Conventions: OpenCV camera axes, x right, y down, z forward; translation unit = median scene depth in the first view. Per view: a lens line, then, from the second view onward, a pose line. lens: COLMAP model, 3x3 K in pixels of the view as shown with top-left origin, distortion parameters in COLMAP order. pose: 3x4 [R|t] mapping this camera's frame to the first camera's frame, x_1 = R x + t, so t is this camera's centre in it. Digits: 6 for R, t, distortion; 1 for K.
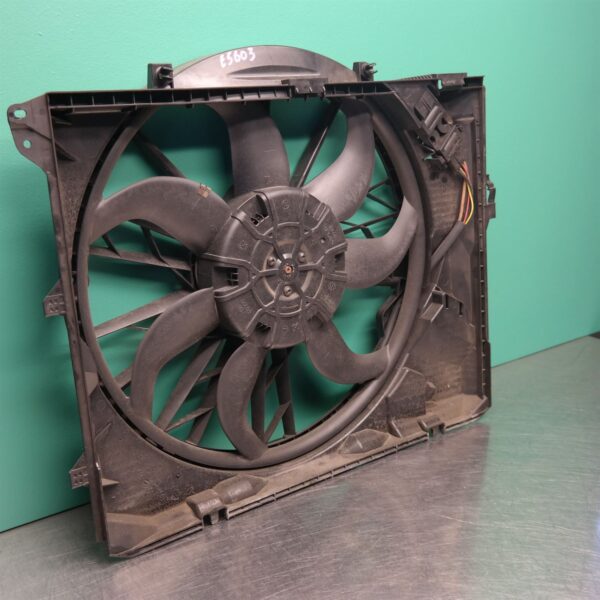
lens RADIAL K [[762.5, 0, 297.0], [0, 762.5, 299.1], [0, 0, 1]] dist [0.057930, 0.000000]
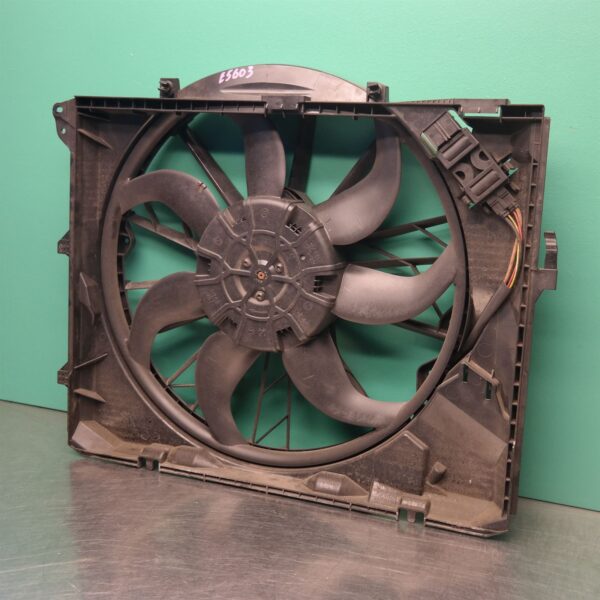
lens RADIAL K [[911.9, 0, 296.6], [0, 911.9, 297.2], [0, 0, 1]] dist [0.080780, 0.000000]
pose [[0.522088, 0.224117, -0.822919, 1.069768], [-0.265625, 0.959598, 0.092819, -0.141805], [0.810474, 0.170128, 0.560526, 0.354708]]
